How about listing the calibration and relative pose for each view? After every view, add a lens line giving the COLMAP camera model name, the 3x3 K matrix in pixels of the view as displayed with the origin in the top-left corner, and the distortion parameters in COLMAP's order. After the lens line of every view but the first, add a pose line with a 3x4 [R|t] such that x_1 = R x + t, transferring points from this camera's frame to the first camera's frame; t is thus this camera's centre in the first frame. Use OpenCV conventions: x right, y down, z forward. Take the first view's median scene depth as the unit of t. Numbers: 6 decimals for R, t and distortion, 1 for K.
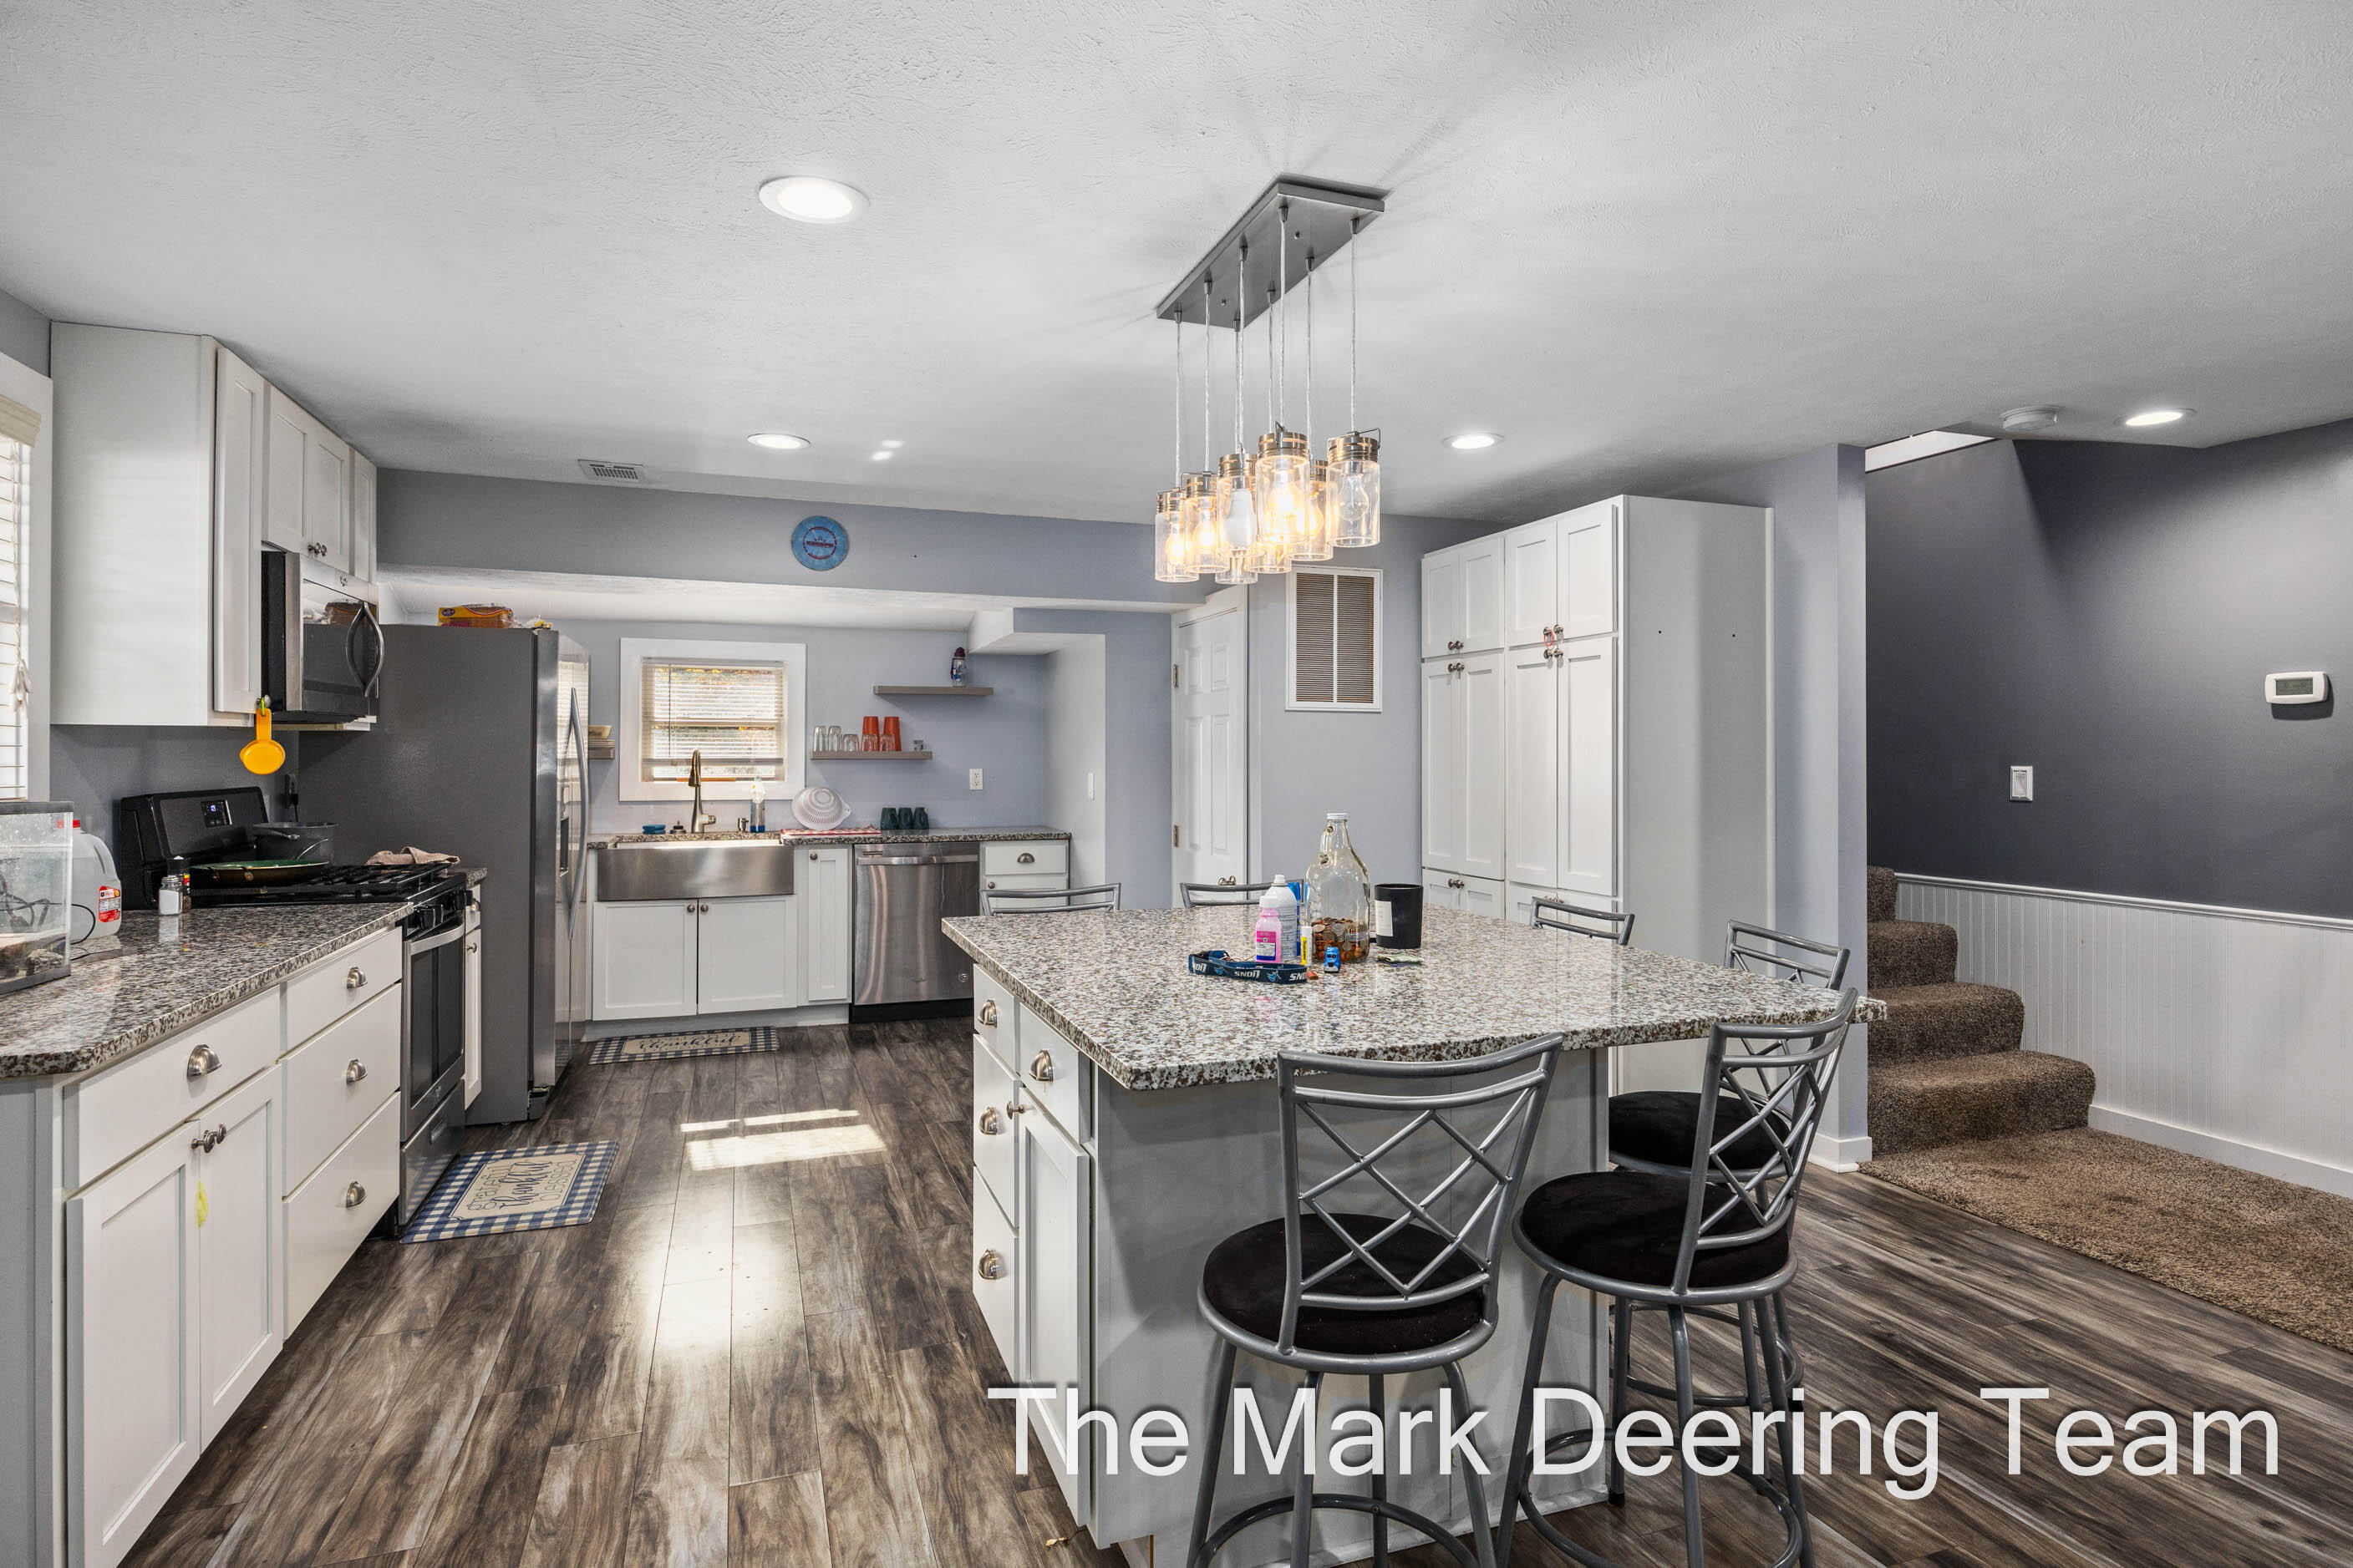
lens RADIAL K [[1232.3, 0, 1171.1], [0, 1232.3, 756.7], [0, 0, 1]] dist [0.002159, -0.000201]
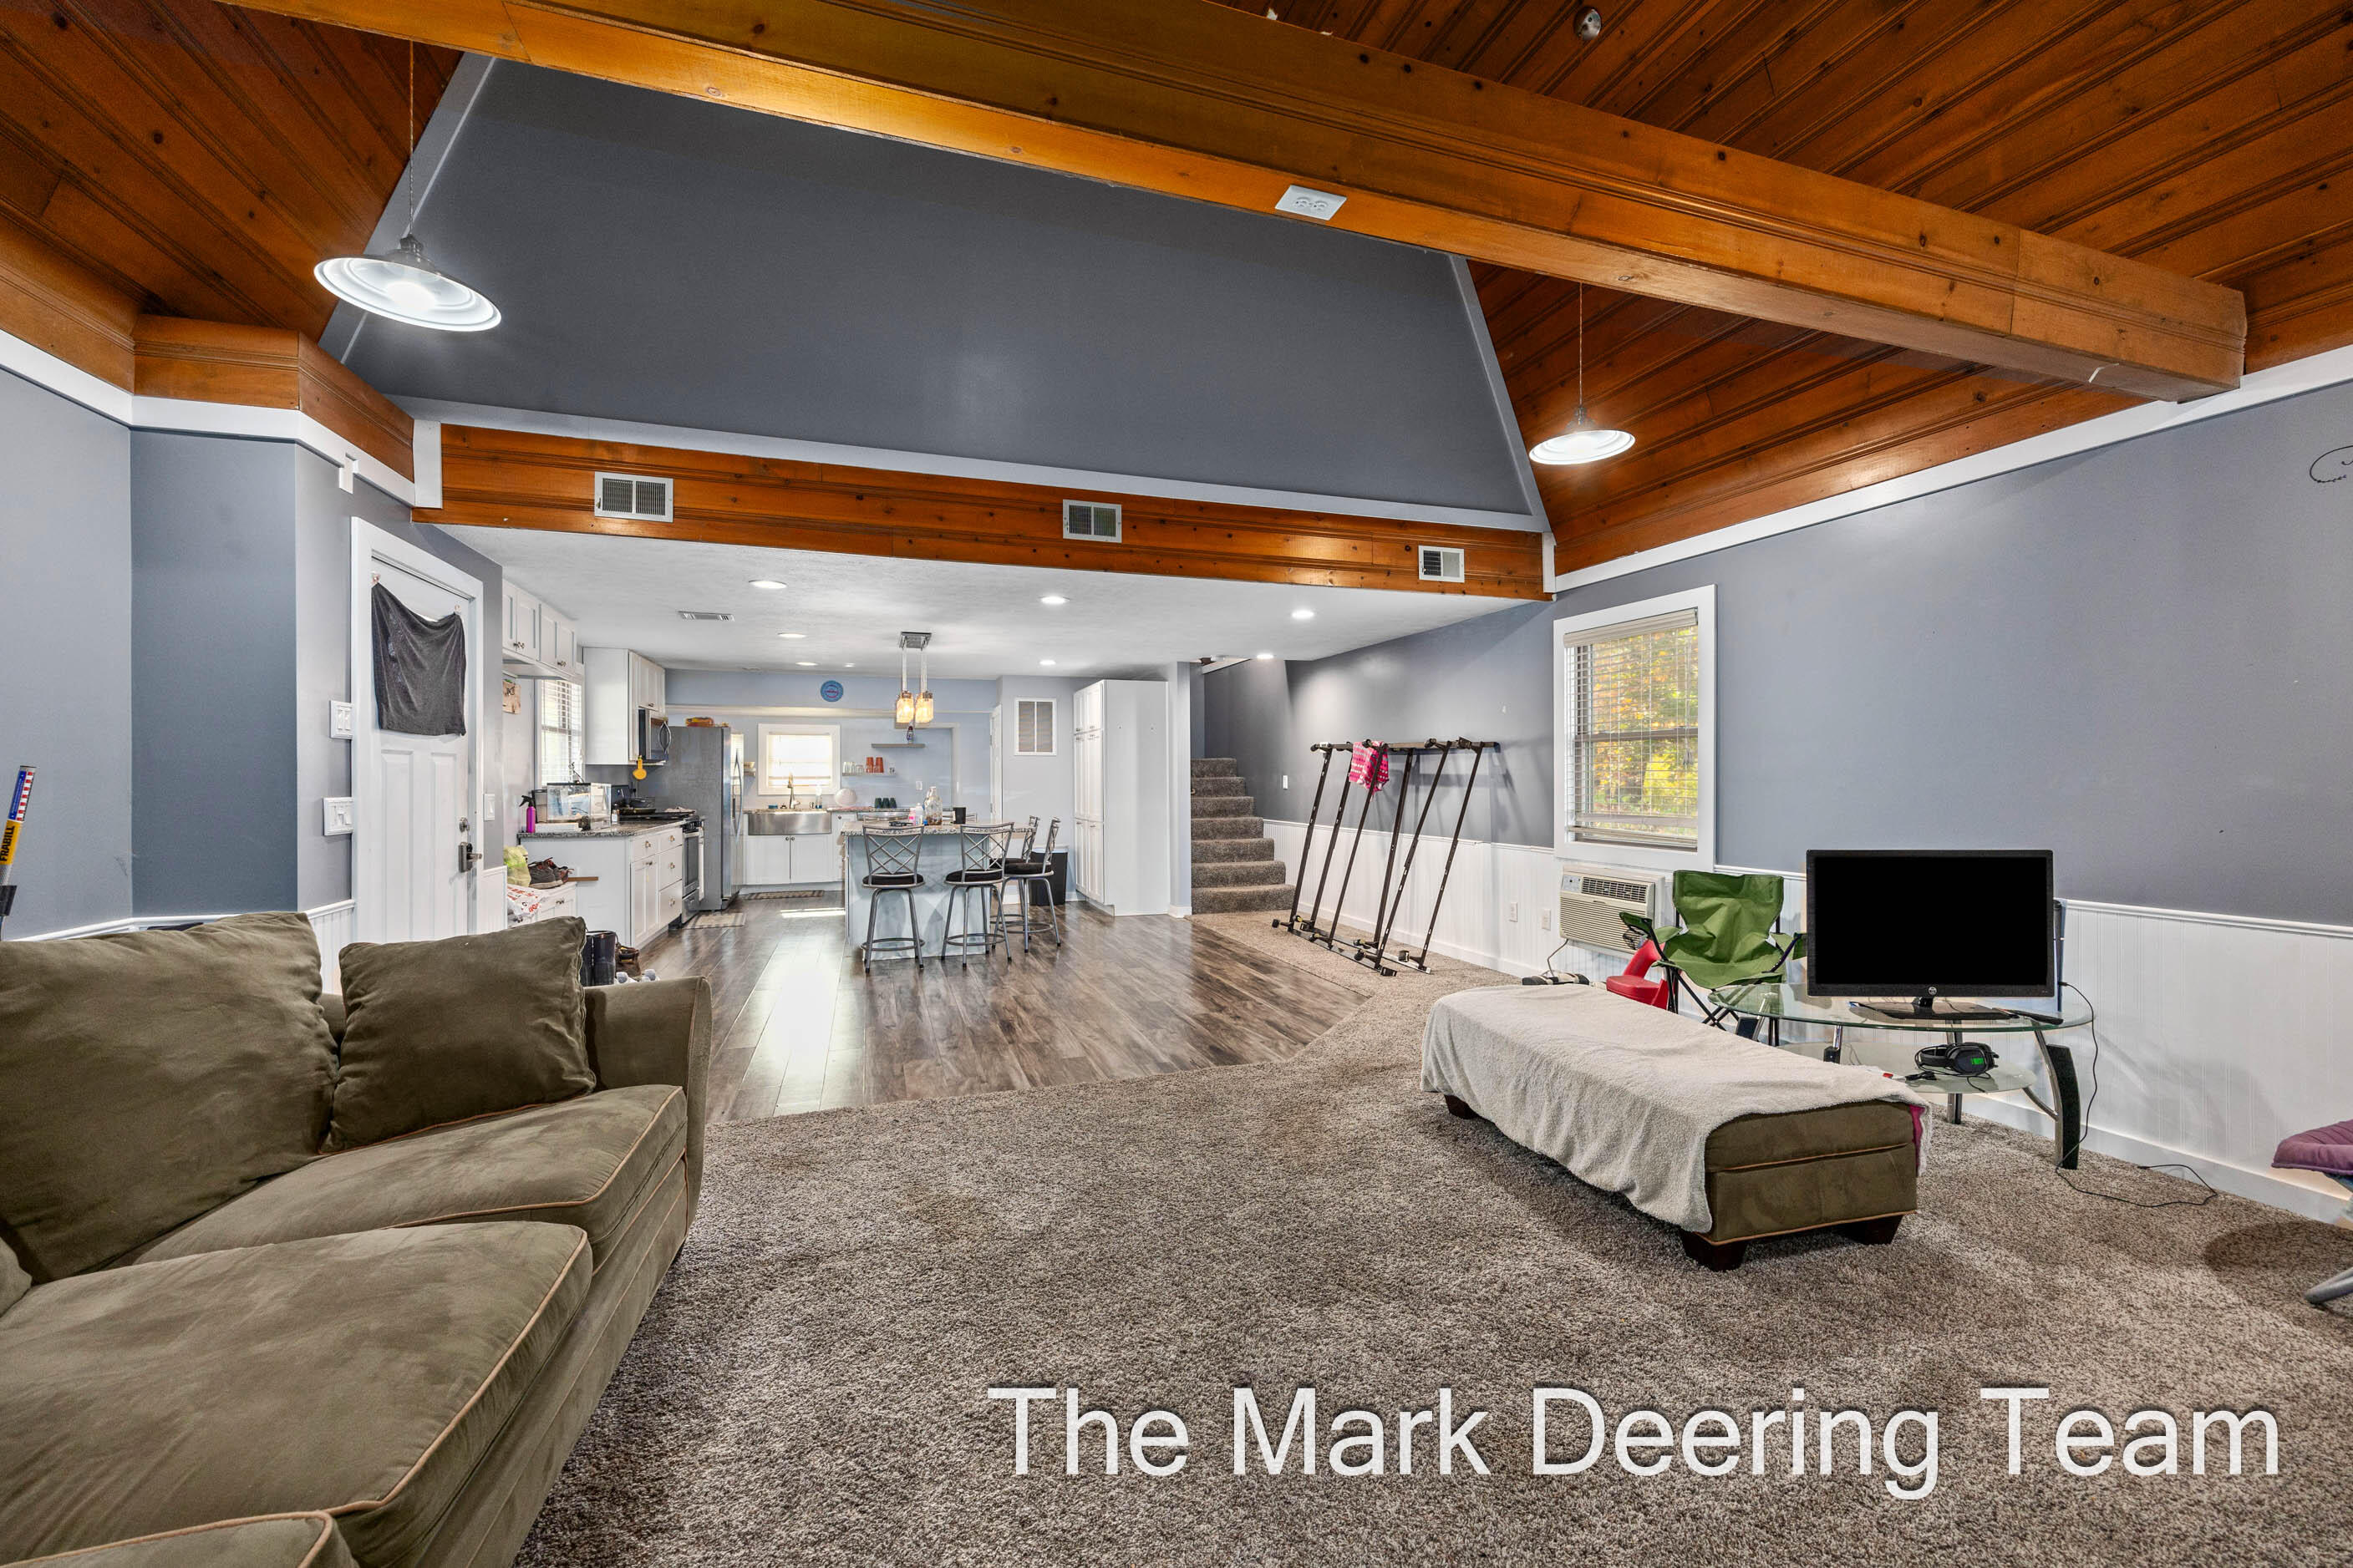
lens RADIAL K [[919.7, 0, 1173.4], [0, 919.7, 777.5], [0, 0, 1]] dist [-0.000727, -0.000168]
pose [[0.999809, -0.004391, -0.019067, 0.472825], [0.004364, 0.999989, -0.001453, 0.012637], [0.019073, 0.001369, 0.999817, -0.924046]]
